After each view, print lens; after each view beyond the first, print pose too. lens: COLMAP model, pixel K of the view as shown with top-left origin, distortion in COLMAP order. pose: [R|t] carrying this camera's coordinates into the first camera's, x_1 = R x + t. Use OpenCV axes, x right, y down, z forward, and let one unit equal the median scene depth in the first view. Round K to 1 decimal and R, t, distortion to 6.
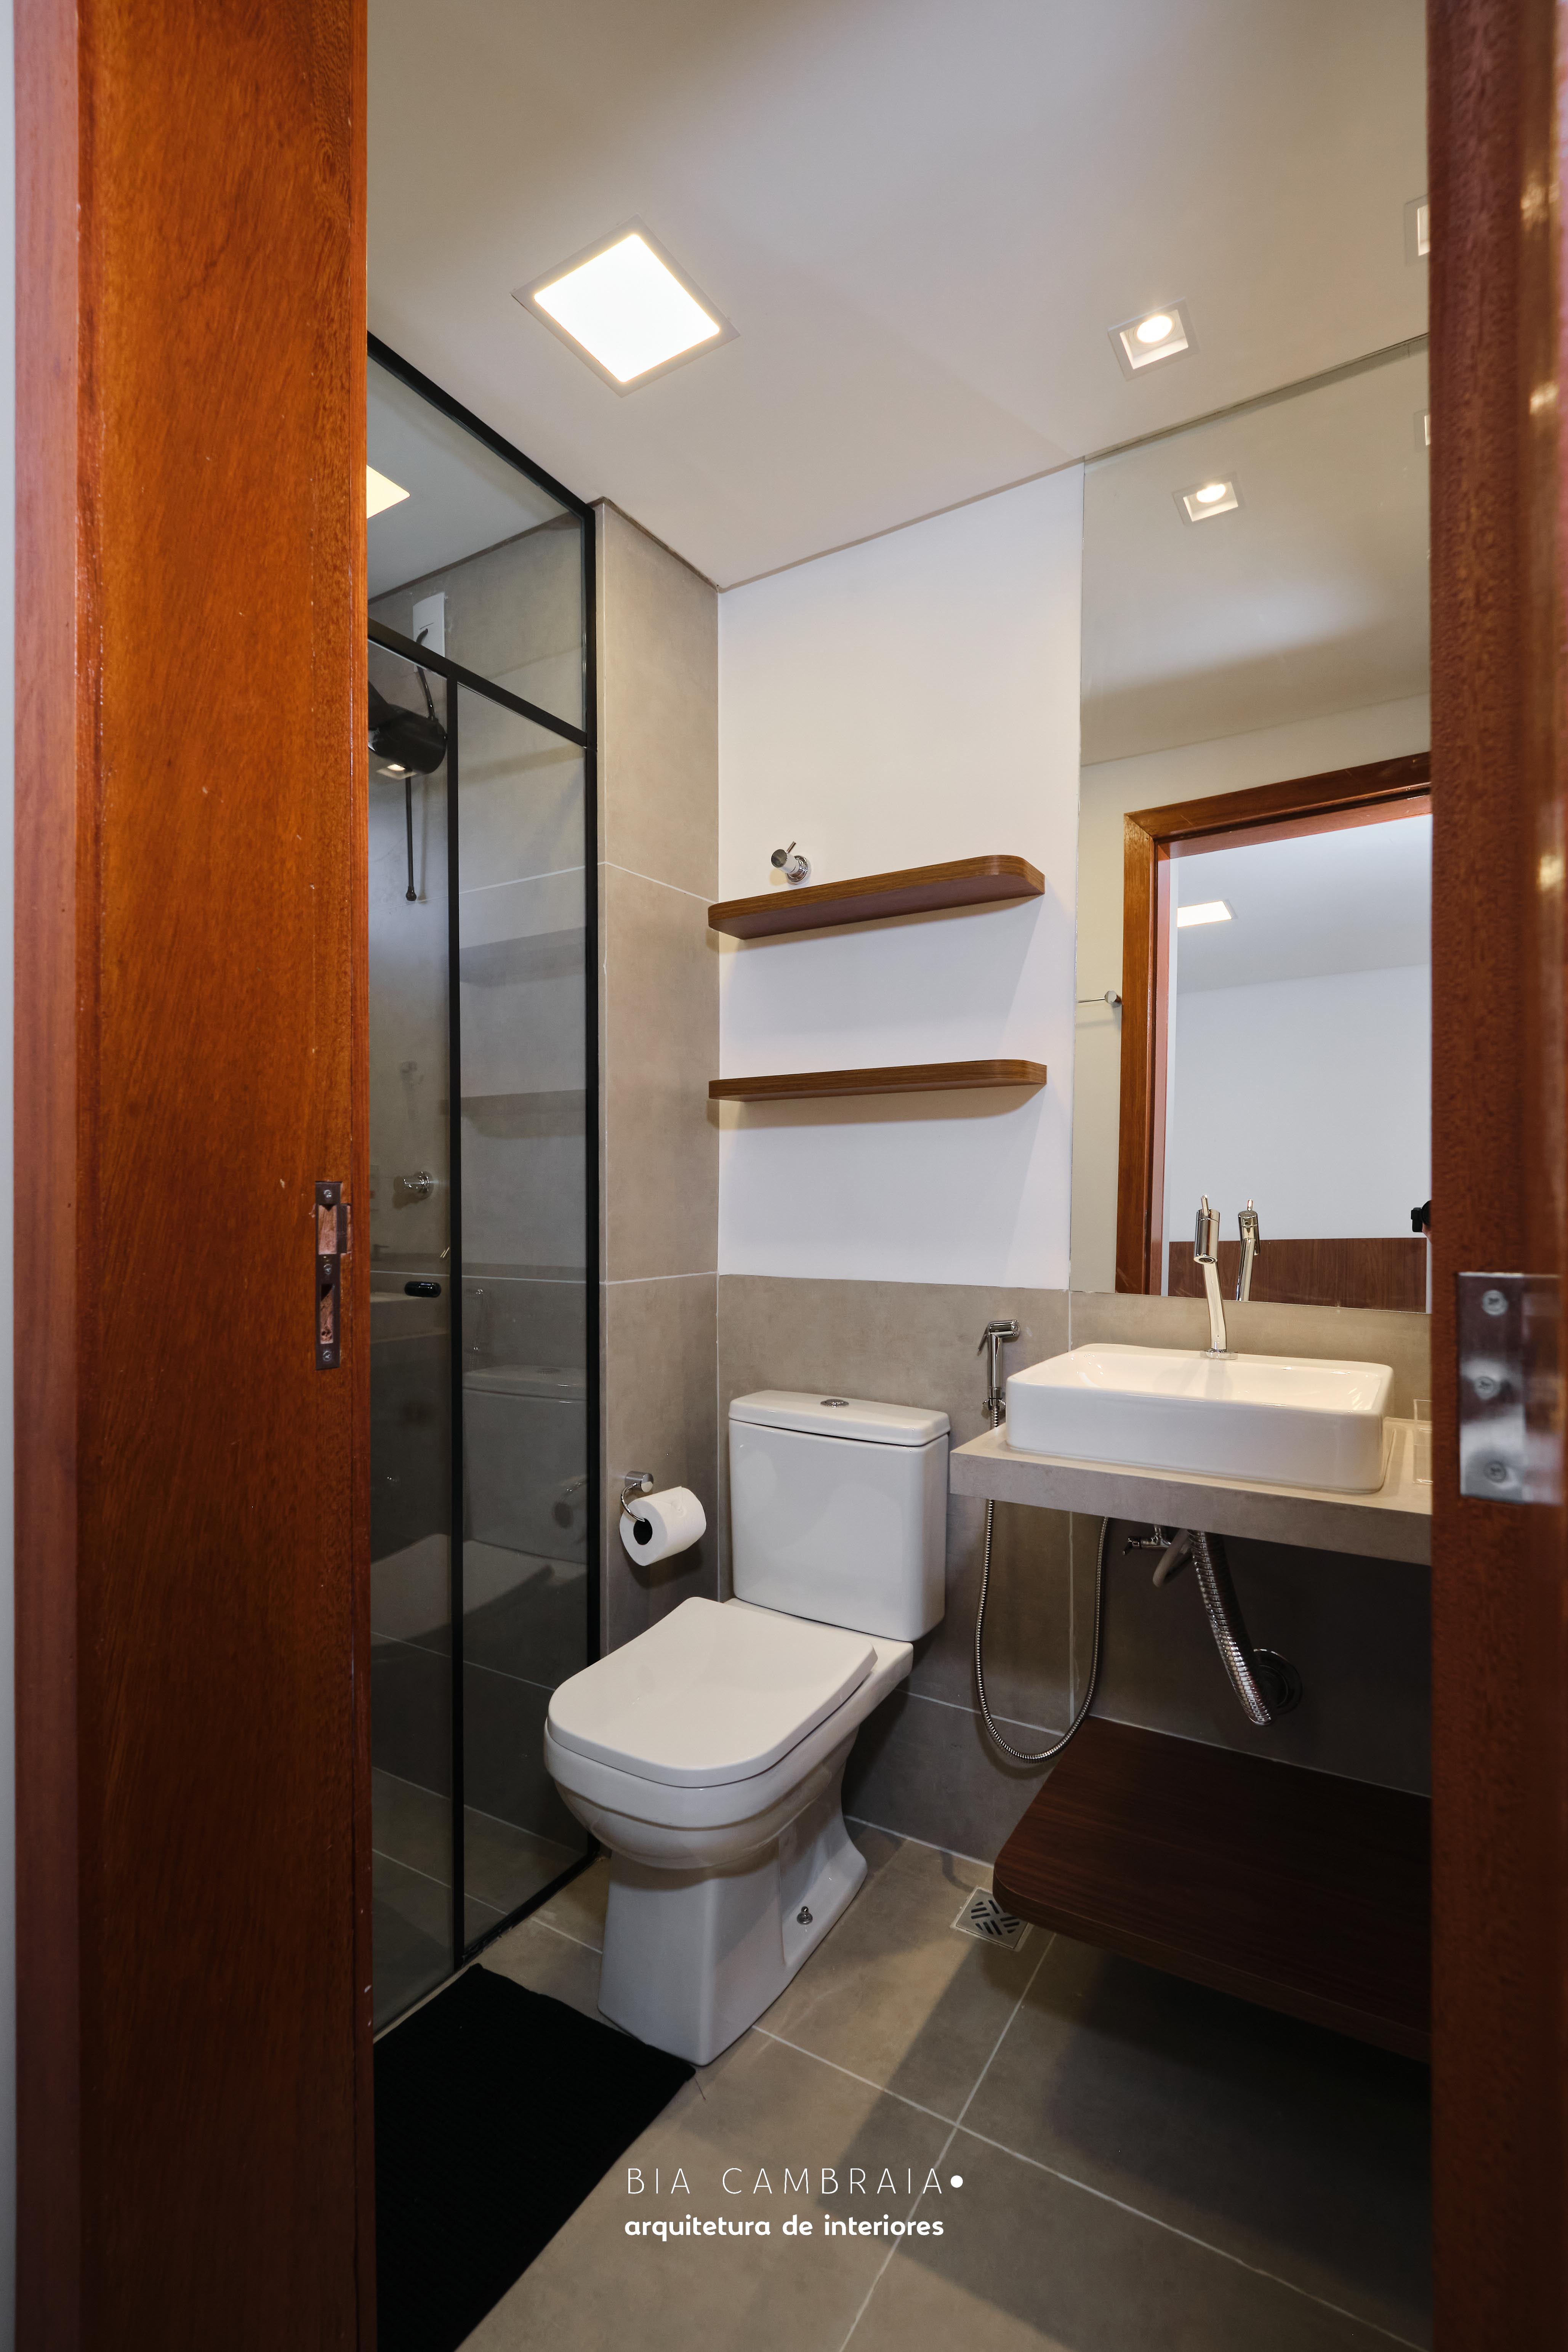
lens RADIAL K [[1060.5, 0, 797.5], [0, 1060.5, 1188.1], [0, 0, 1]] dist [0.001281, -0.001716]
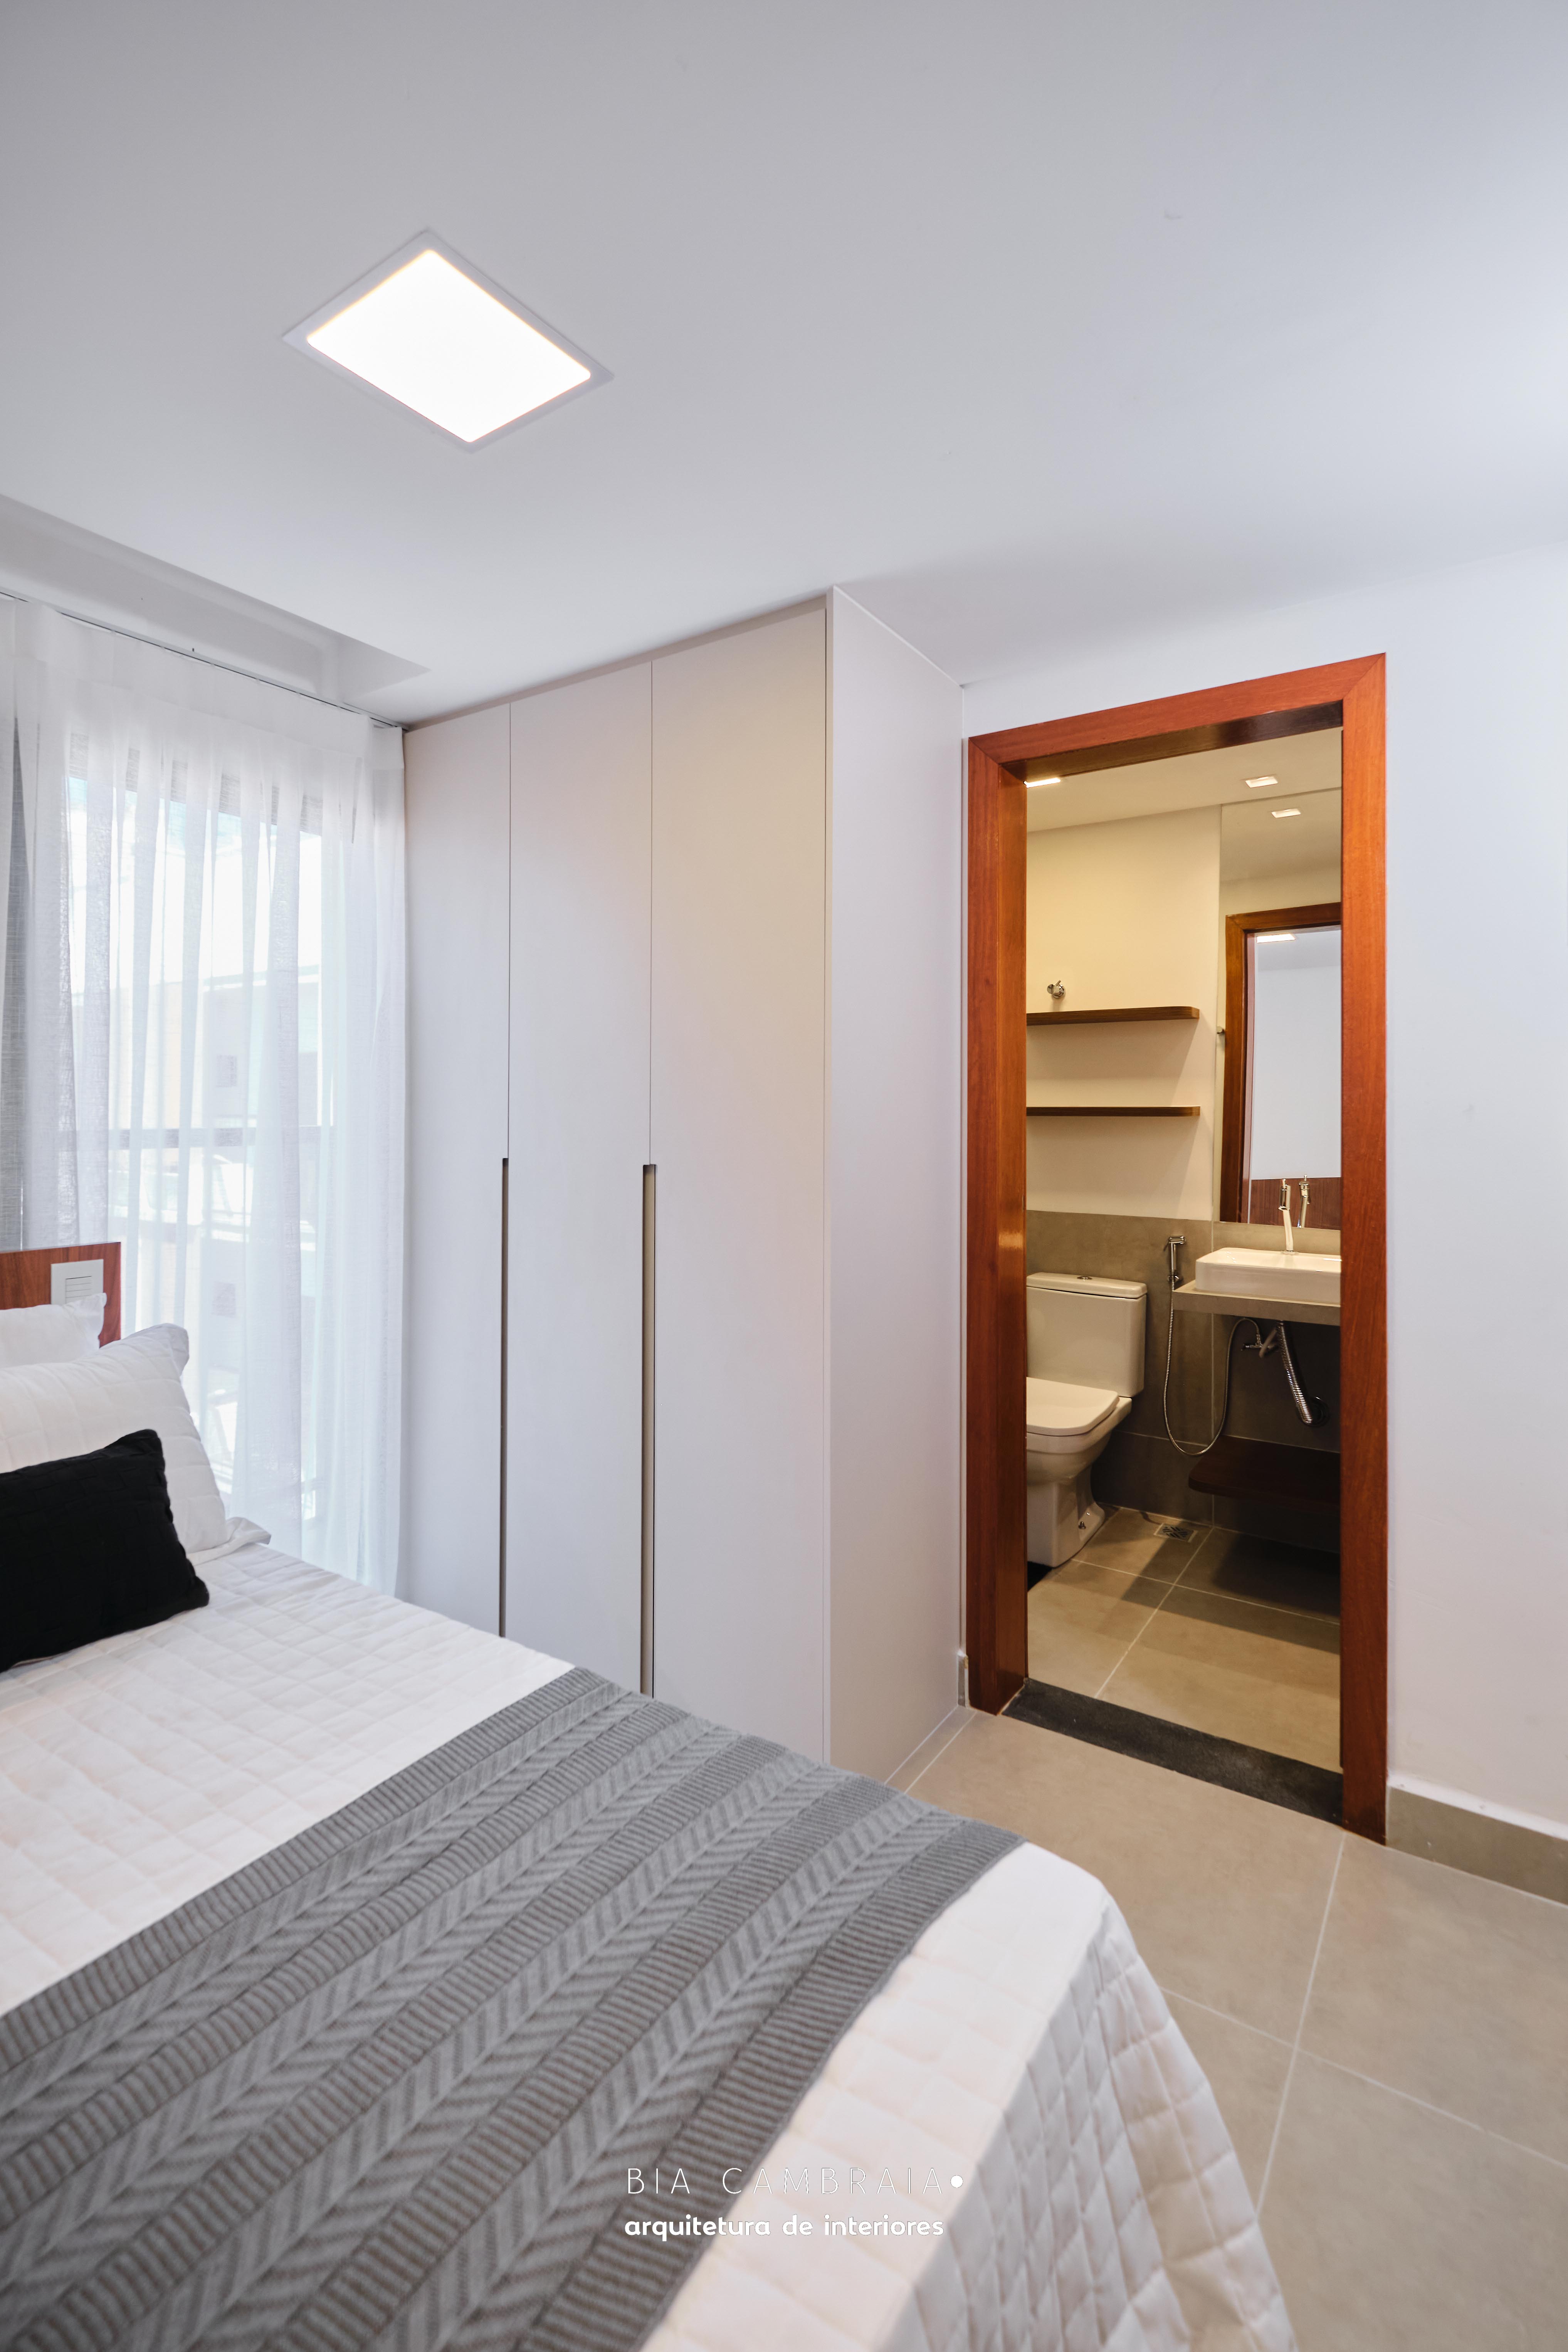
lens RADIAL K [[1060.5, 0, 803.6], [0, 1060.5, 1101.4], [0, 0, 1]] dist [0.001281, -0.001716]
pose [[0.998892, 0.004328, -0.046871, -0.423584], [-0.004532, 0.999981, -0.004249, -0.116485], [0.046851, 0.004457, 0.998892, -1.037388]]
